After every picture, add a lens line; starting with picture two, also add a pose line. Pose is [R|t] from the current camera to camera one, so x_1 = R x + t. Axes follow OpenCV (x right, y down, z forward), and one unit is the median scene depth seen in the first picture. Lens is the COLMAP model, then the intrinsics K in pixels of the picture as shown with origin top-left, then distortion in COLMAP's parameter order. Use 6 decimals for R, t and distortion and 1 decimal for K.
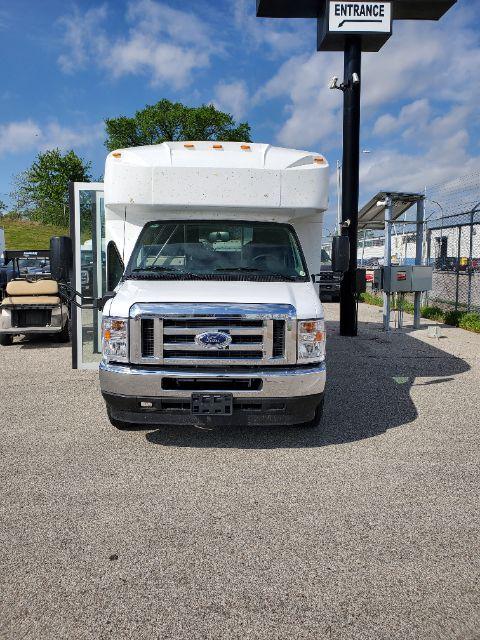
lens RADIAL K [[473.8, 0, 227.5], [0, 473.8, 324.3], [0, 0, 1]] dist [0.010462, -0.024613]
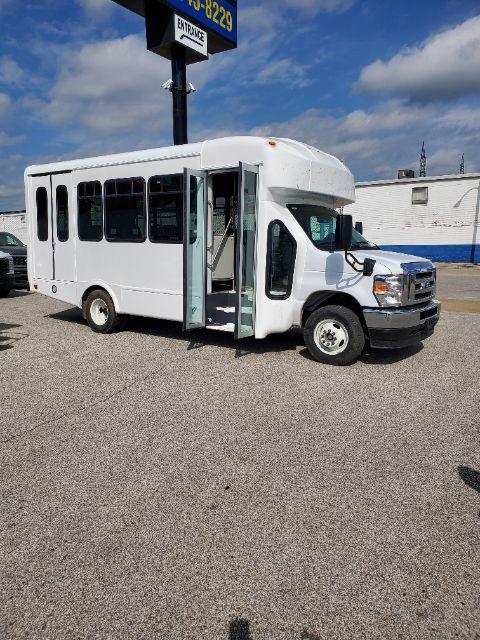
lens RADIAL K [[473.8, 0, 245.2], [0, 473.8, 304.3], [0, 0, 1]] dist [0.010462, -0.024613]
pose [[0.552816, -0.106506, 0.826469, -1.497320], [0.107711, 0.992611, 0.055870, -0.050150], [-0.826313, 0.058134, 0.560203, 0.523645]]
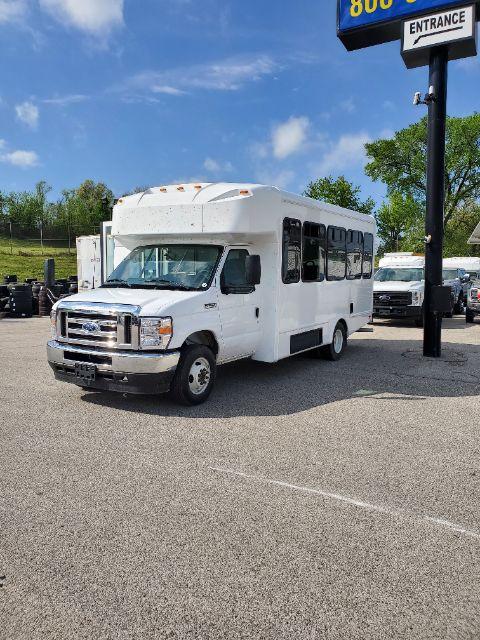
lens RADIAL K [[473.8, 0, 246.7], [0, 473.8, 327.3], [0, 0, 1]] dist [0.010462, -0.024613]
pose [[0.860313, 0.055920, -0.506689, 0.984664], [-0.073759, 0.997160, -0.015186, 0.015994], [0.504401, 0.050438, 0.861995, -0.015868]]
